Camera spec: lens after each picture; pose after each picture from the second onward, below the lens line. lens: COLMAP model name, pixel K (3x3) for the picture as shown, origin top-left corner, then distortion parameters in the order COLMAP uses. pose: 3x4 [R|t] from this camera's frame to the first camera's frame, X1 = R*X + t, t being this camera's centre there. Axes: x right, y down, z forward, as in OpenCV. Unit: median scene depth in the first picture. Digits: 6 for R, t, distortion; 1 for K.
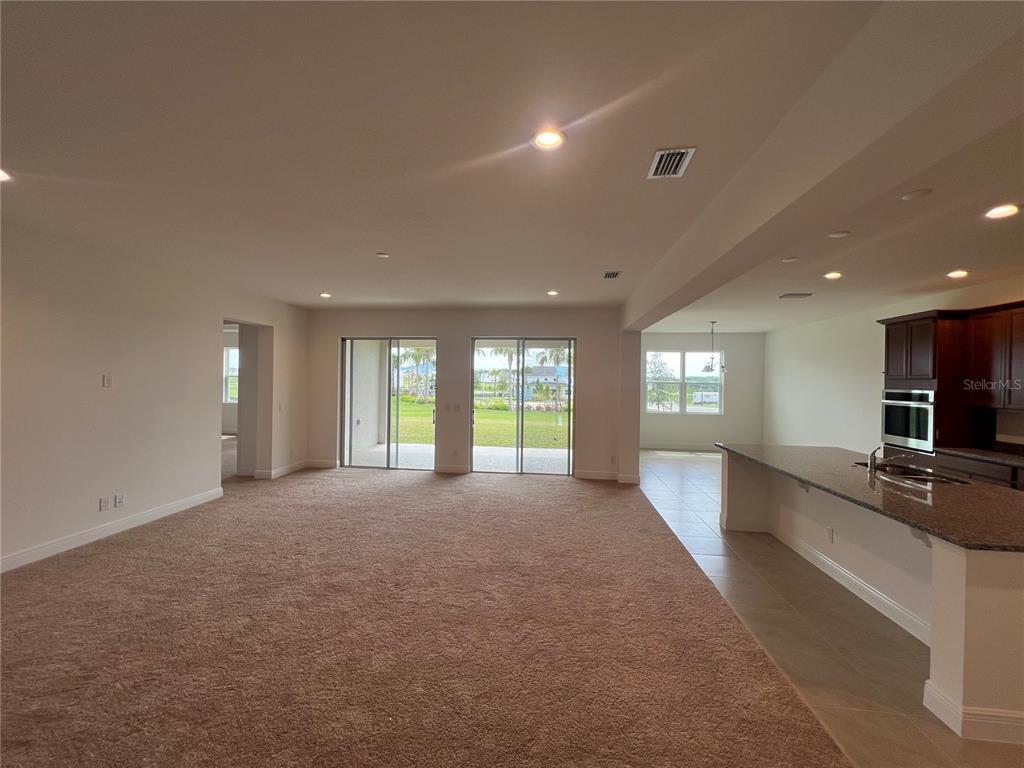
lens RADIAL K [[411.7, 0, 510.6], [0, 411.7, 381.4], [0, 0, 1]] dist [0.001817, -0.000287]
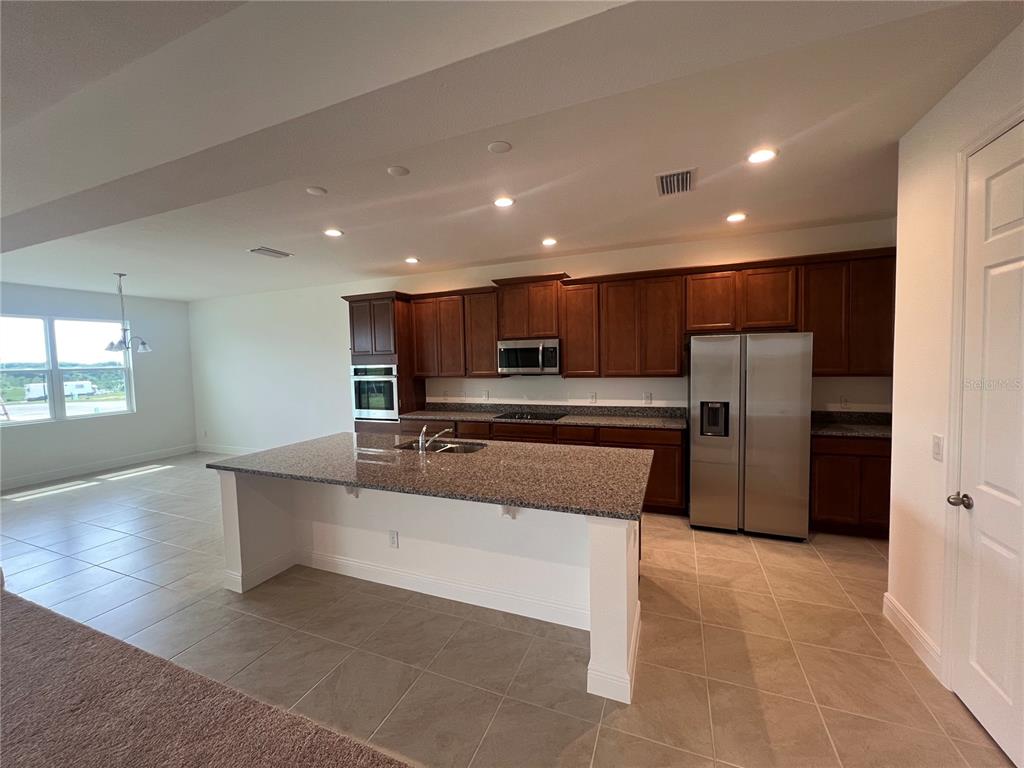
lens RADIAL K [[411.7, 0, 508.0], [0, 411.7, 381.2], [0, 0, 1]] dist [0.001817, -0.000287]
pose [[0.276129, -0.079215, 0.957851, 0.043856], [0.035325, 0.996761, 0.072250, -0.002263], [-0.960471, 0.013886, 0.278032, 0.400287]]
